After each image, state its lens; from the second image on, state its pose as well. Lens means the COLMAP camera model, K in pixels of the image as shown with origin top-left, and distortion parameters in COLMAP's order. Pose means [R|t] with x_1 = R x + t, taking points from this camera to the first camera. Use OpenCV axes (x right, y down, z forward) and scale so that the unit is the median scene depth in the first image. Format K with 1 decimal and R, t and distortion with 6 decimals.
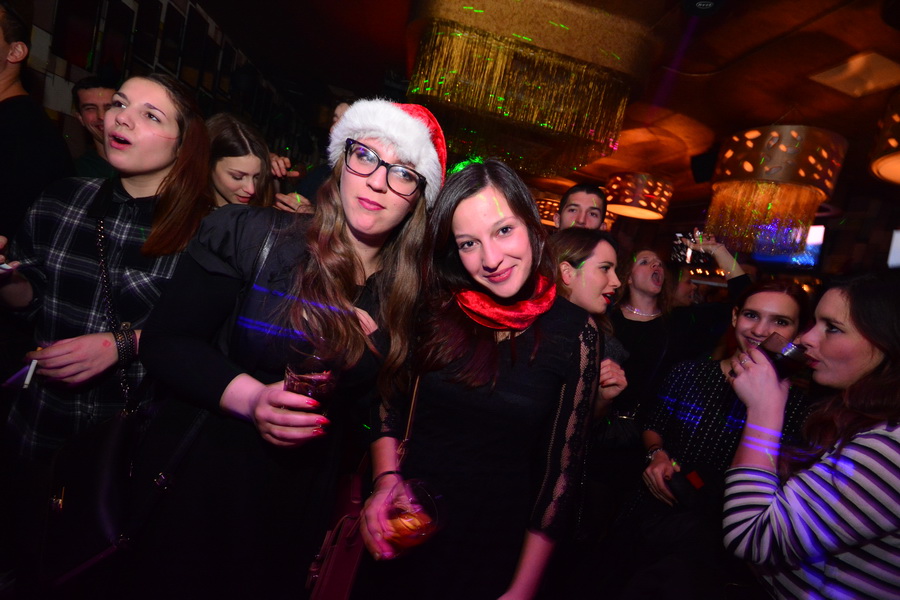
lens RADIAL K [[387.3, 0, 454.4], [0, 387.3, 302.8], [0, 0, 1]] dist [0.017800, -0.018544]
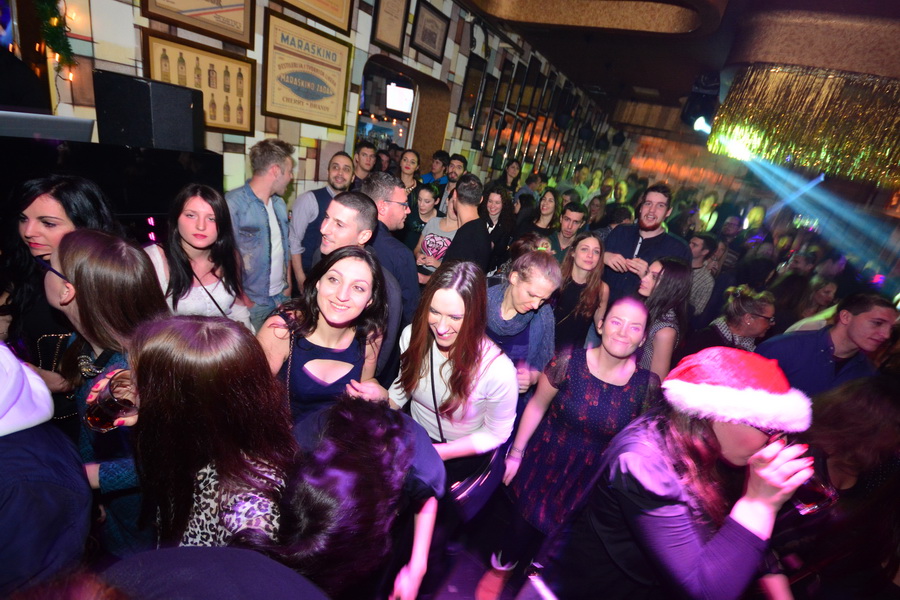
lens RADIAL K [[387.3, 0, 454.4], [0, 387.3, 302.8], [0, 0, 1]] dist [0.017800, -0.018544]
pose [[0.785609, 0.169696, -0.594997, 0.027905], [-0.113047, 0.984834, 0.131616, -0.068584], [0.608308, -0.036136, 0.792878, -0.181072]]
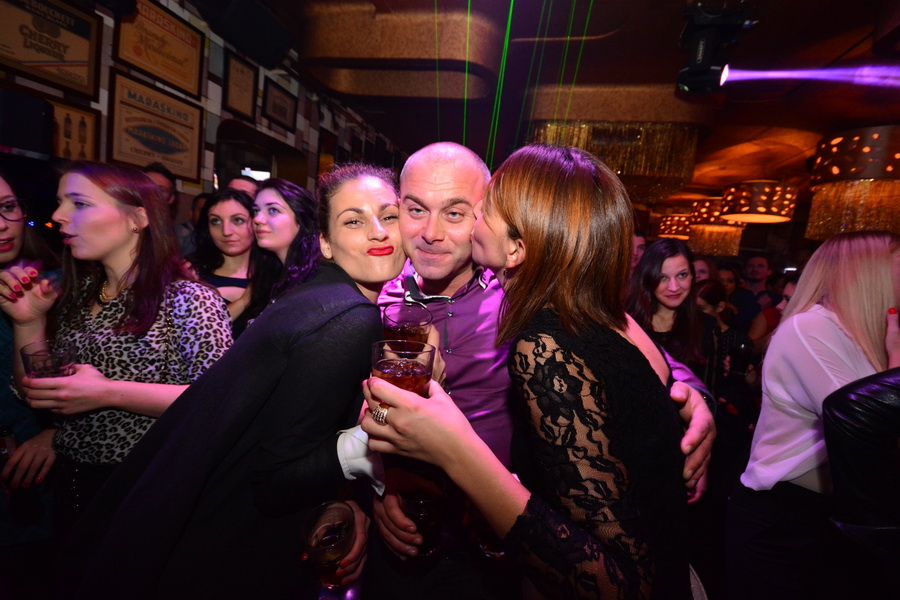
lens RADIAL K [[387.3, 0, 454.4], [0, 387.3, 302.8], [0, 0, 1]] dist [0.017800, -0.018544]
pose [[0.934095, -0.082302, -0.347410, 0.066641], [0.053788, 0.994402, -0.090953, 0.036869], [0.352951, 0.066272, 0.933292, -0.220909]]
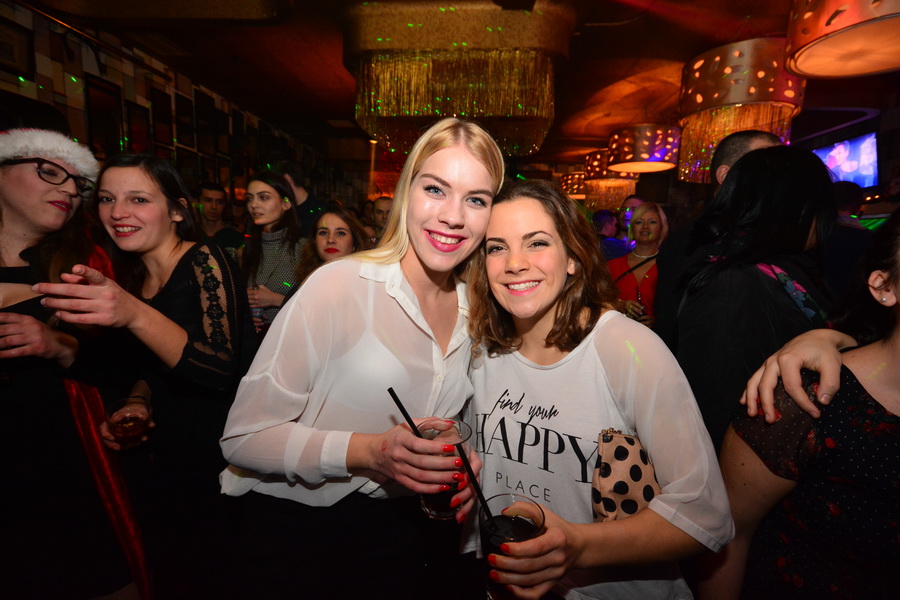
lens RADIAL K [[419.8, 0, 453.8], [0, 419.8, 308.7], [0, 0, 1]] dist [-0.000546, -0.000696]
pose [[0.964861, -0.172774, -0.197969, 0.177142], [0.171376, 0.984906, -0.024310, 0.052778], [0.199181, -0.010471, 0.979907, -0.090383]]
